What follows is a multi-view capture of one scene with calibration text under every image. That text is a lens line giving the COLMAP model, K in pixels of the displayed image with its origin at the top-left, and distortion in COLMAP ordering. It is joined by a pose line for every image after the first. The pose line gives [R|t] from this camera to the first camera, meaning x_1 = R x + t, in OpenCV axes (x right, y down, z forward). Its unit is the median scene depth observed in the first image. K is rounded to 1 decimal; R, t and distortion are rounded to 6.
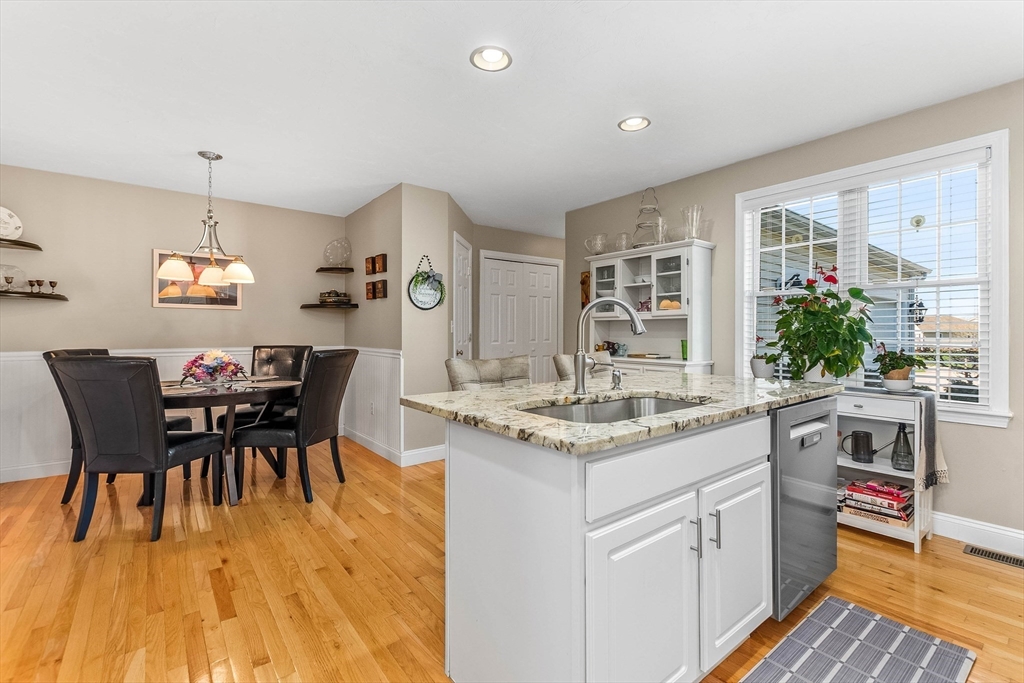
lens RADIAL K [[452.6, 0, 515.6], [0, 452.6, 331.4], [0, 0, 1]] dist [0.002393, -0.001411]
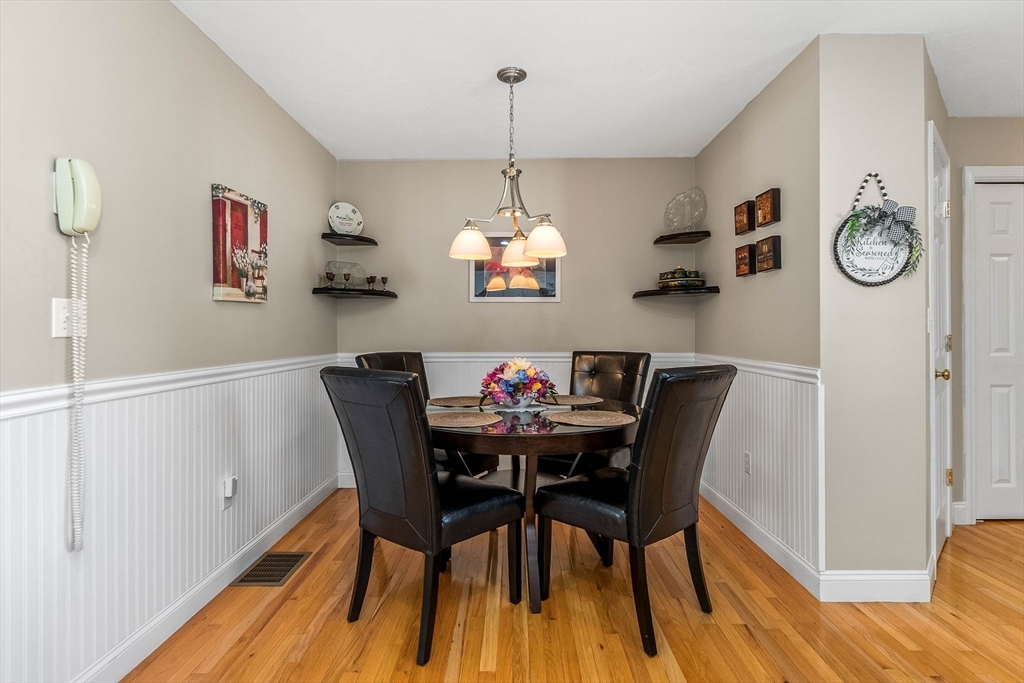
lens RADIAL K [[504.9, 0, 518.7], [0, 504.9, 333.3], [0, 0, 1]] dist [0.002005, 0.001105]
pose [[0.787674, 0.001133, -0.616092, -0.172908], [0.003322, 0.999976, 0.006086, -0.001621], [0.616084, -0.006840, 0.787651, 0.358528]]
